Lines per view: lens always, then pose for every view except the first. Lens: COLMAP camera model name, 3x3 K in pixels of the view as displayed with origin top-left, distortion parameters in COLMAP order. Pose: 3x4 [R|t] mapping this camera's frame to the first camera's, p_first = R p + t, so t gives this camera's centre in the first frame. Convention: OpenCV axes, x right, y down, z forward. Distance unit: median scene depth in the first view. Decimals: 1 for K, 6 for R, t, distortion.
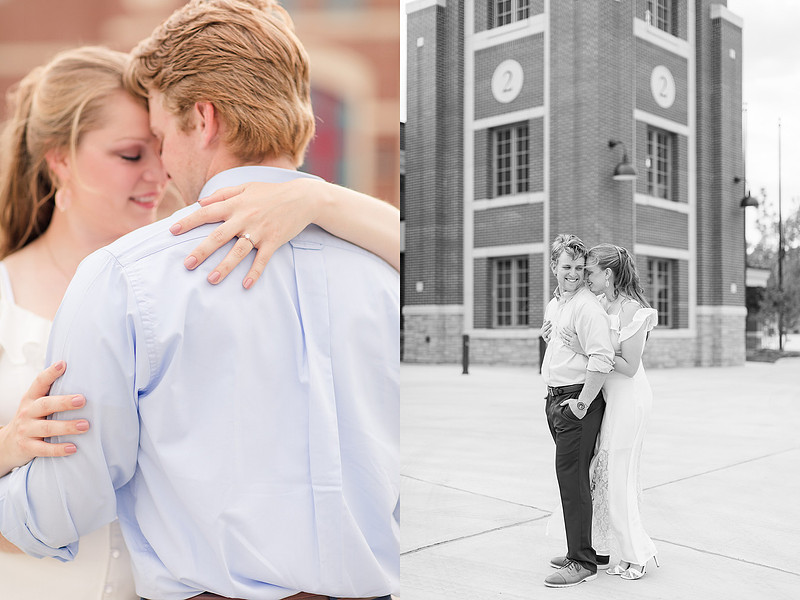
lens RADIAL K [[2536.4, 0, 408.1], [0, 2536.4, 293.8], [0, 0, 1]] dist [-0.200007, 0.000000]
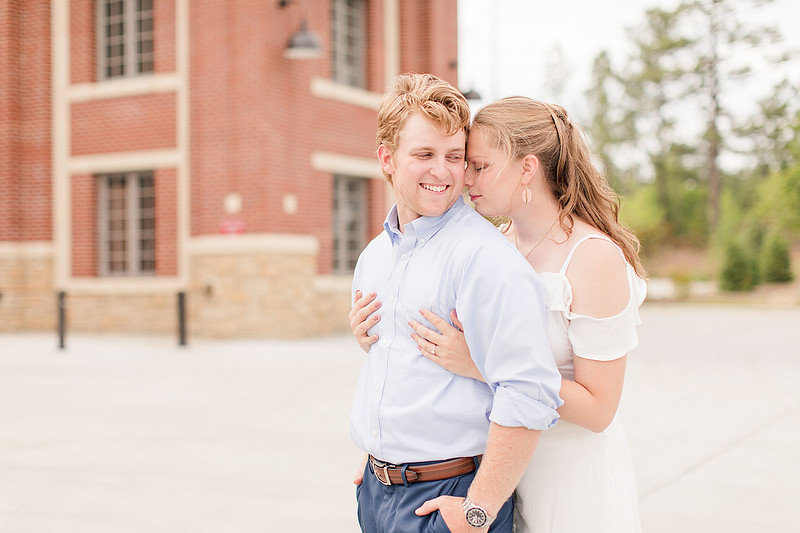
lens RADIAL K [[1623.6, 0, 393.8], [0, 1623.6, 272.6], [0, 0, 1]] dist [0.076192, 0.000000]
pose [[0.963896, -0.008951, 0.266128, -0.006158], [0.001912, 0.999642, 0.026694, 0.000778], [-0.266272, -0.025222, 0.963568, 0.568058]]
